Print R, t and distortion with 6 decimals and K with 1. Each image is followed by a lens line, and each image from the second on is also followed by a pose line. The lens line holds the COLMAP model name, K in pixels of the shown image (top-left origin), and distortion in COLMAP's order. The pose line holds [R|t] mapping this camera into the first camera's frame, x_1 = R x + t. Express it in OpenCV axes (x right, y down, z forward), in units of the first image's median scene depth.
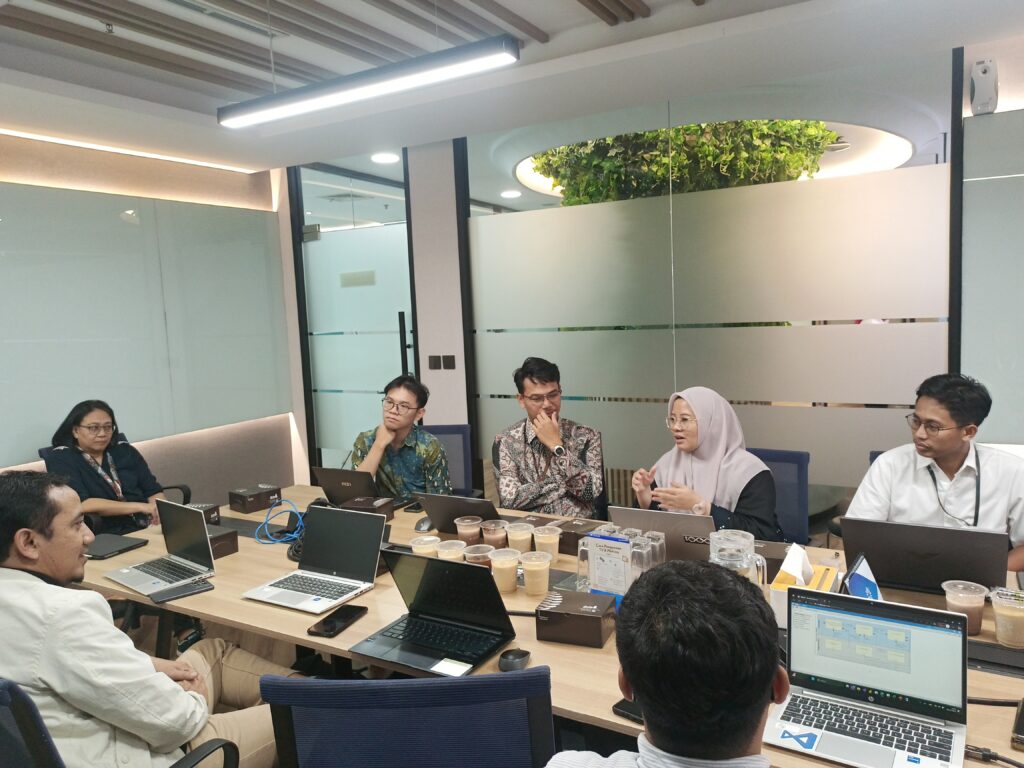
lens RADIAL K [[750.9, 0, 522.3], [0, 750.9, 385.0], [0, 0, 1]] dist [0.060552, -0.062838]
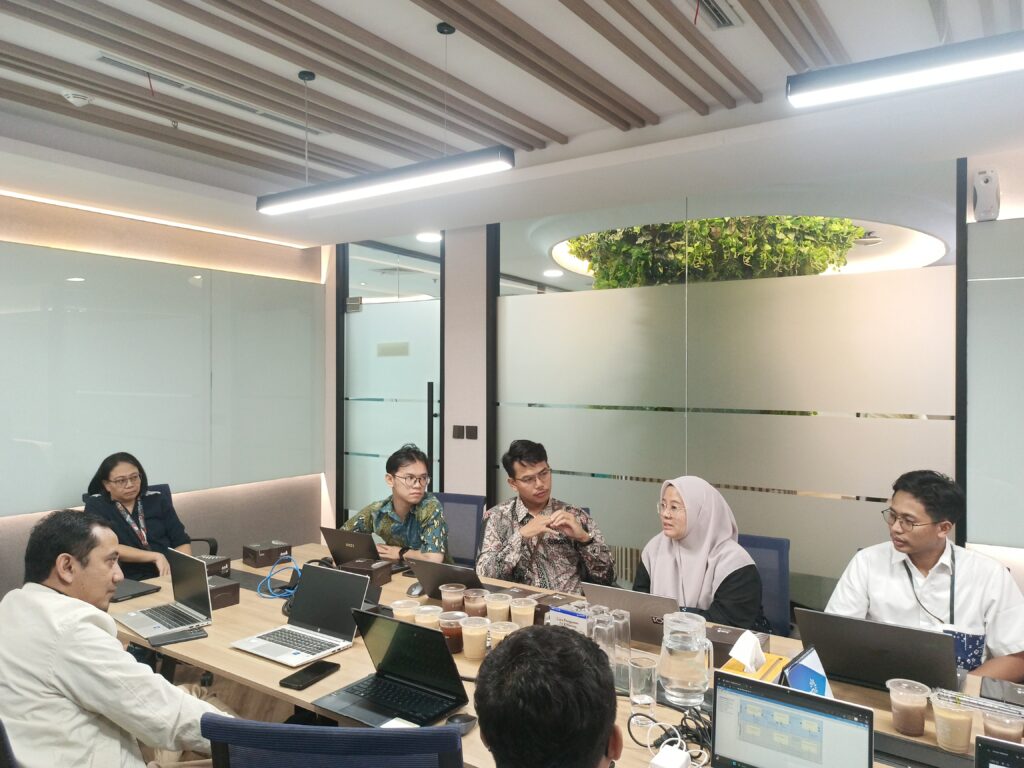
lens RADIAL K [[750.9, 0, 522.3], [0, 750.9, 385.0], [0, 0, 1]] dist [0.060552, -0.062838]
pose [[0.996058, 0.047464, -0.074939, 0.062480], [-0.054261, 0.994331, -0.091444, -0.006311], [0.070174, 0.095149, 0.992987, -0.040638]]
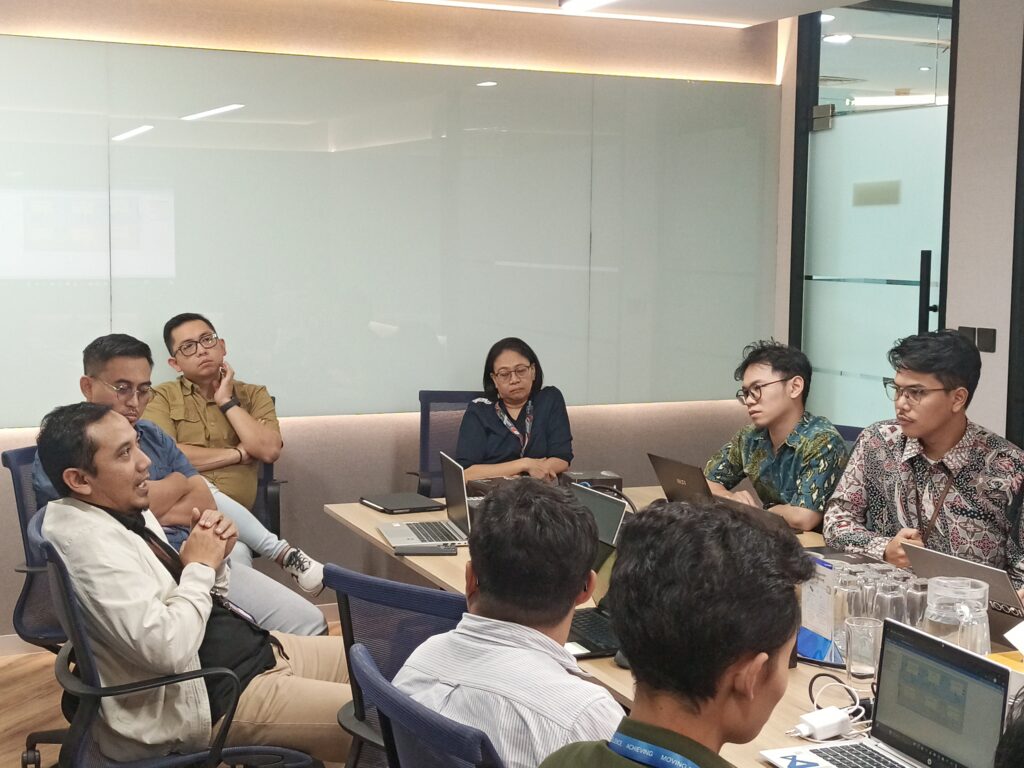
lens RADIAL K [[1493.6, 0, 533.2], [0, 1493.6, 383.7], [0, 0, 1]] dist [0.035870, 0.094495]
pose [[0.809892, 0.111284, -0.575925, 0.402621], [-0.110493, 0.993205, 0.036533, 0.000219], [0.576078, 0.034048, 0.816686, -0.228677]]
